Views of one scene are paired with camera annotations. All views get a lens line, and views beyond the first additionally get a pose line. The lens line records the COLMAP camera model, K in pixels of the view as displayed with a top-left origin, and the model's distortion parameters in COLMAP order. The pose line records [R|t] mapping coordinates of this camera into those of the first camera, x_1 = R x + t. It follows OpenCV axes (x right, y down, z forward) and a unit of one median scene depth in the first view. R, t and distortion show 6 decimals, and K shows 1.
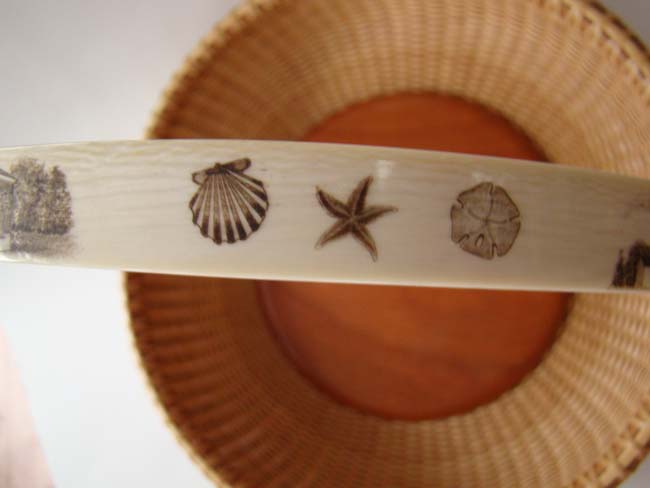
lens RADIAL K [[546.4, 0, 325.0], [0, 546.4, 244.0], [0, 0, 1]] dist [-0.124639, 0.004478]
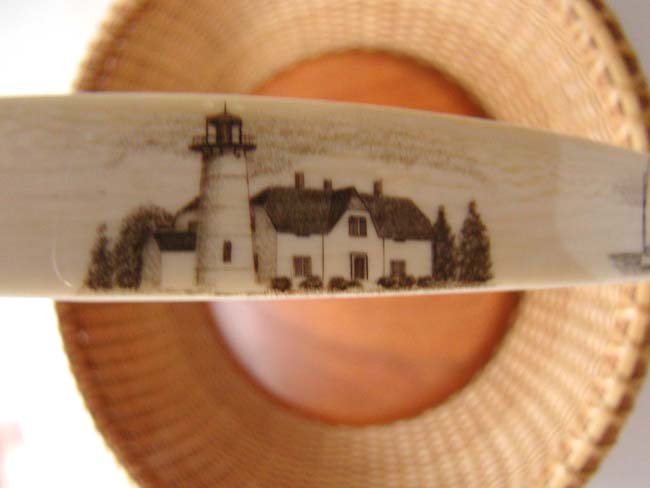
lens RADIAL K [[558.2, 0, 324.1], [0, 558.2, 235.6], [0, 0, 1]] dist [-0.171394, -0.000237]
pose [[0.992031, -0.060793, -0.110354, 0.863614], [0.062056, 0.998040, 0.008044, 0.032748], [0.109649, -0.014828, 0.993860, 0.442760]]
